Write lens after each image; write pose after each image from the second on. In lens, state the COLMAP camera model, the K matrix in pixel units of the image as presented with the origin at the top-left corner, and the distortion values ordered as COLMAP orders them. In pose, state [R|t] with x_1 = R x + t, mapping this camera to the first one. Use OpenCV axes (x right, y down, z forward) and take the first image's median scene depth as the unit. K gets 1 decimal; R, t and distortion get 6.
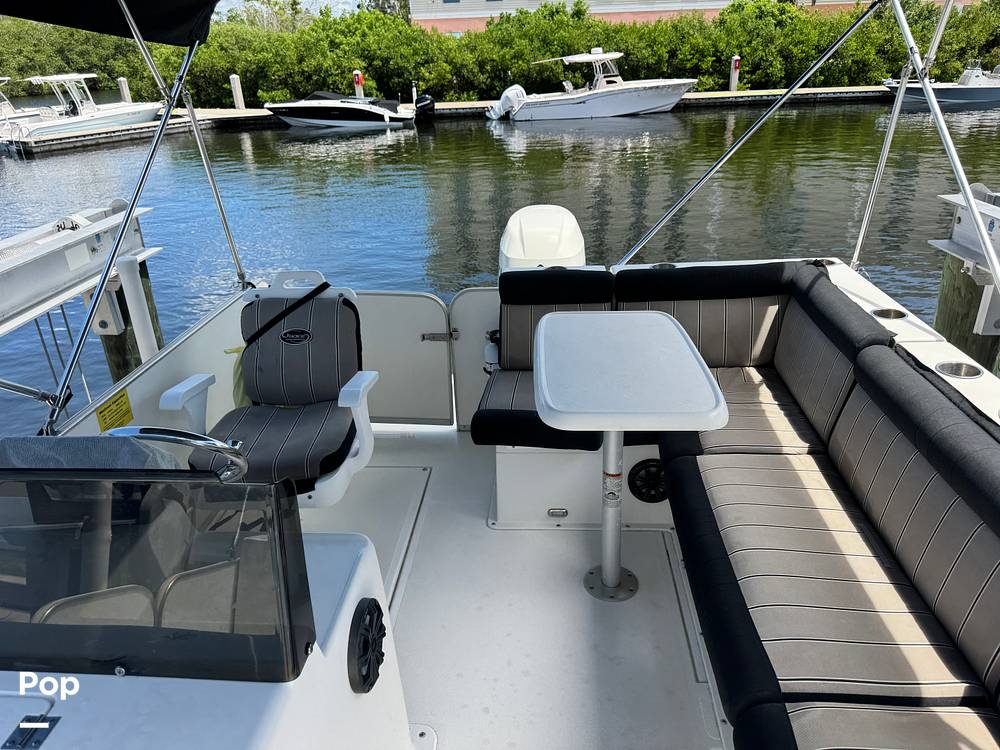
lens RADIAL K [[711.0, 0, 505.6], [0, 711.0, 363.5], [0, 0, 1]] dist [0.041689, -0.046115]
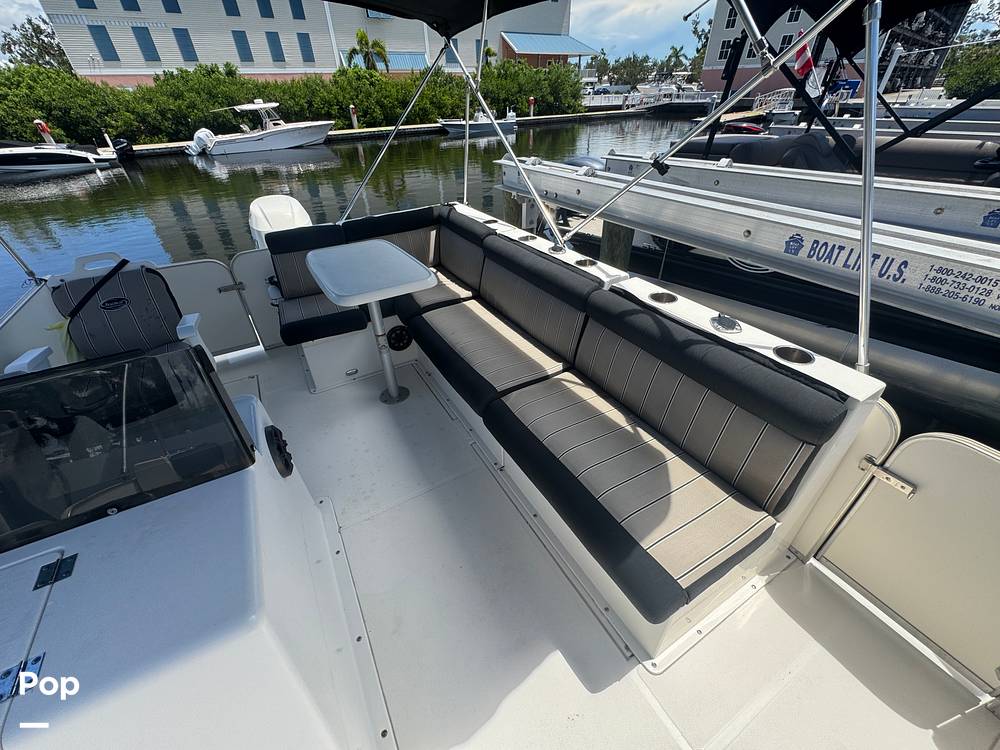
lens RADIAL K [[401.8, 0, 497.5], [0, 401.8, 375.2], [0, 0, 1]] dist [-0.002862, 0.000569]
pose [[0.833566, -0.309943, 0.457278, -0.076740], [0.221886, 0.945915, 0.236669, 0.063851], [-0.505900, -0.095815, 0.857254, -0.009883]]
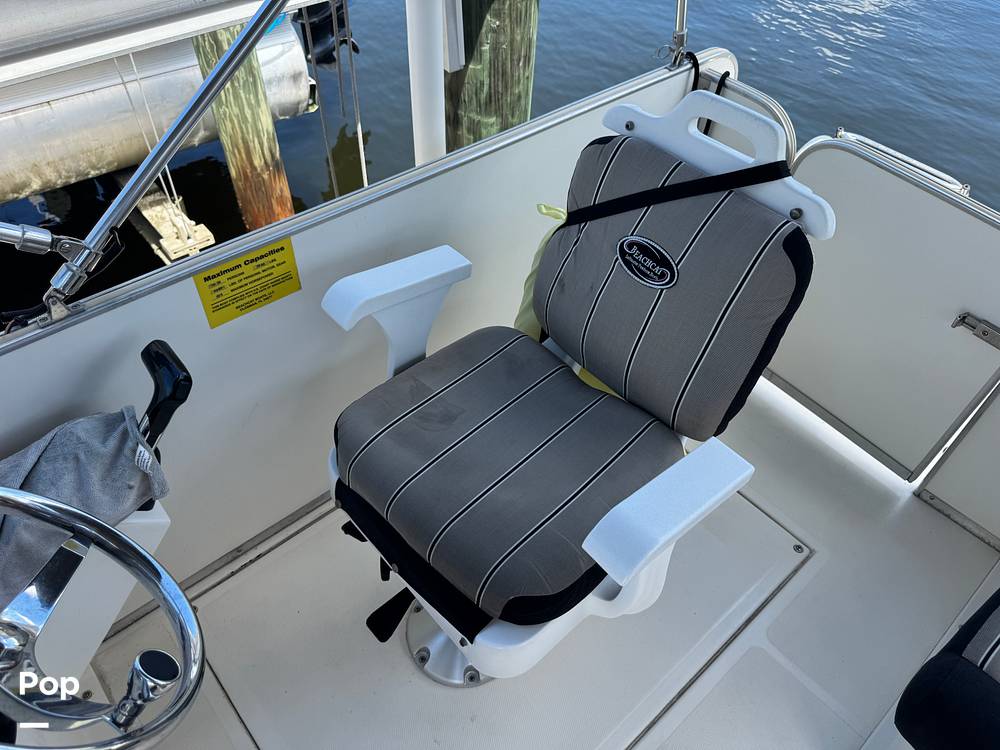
lens RADIAL K [[711.0, 0, 510.2], [0, 711.0, 377.6], [0, 0, 1]] dist [0.041689, -0.046115]
pose [[0.708513, 0.556226, -0.434306, -0.118677], [-0.338526, 0.807884, 0.482415, -0.148562], [0.619201, -0.194774, 0.760693, 0.566535]]
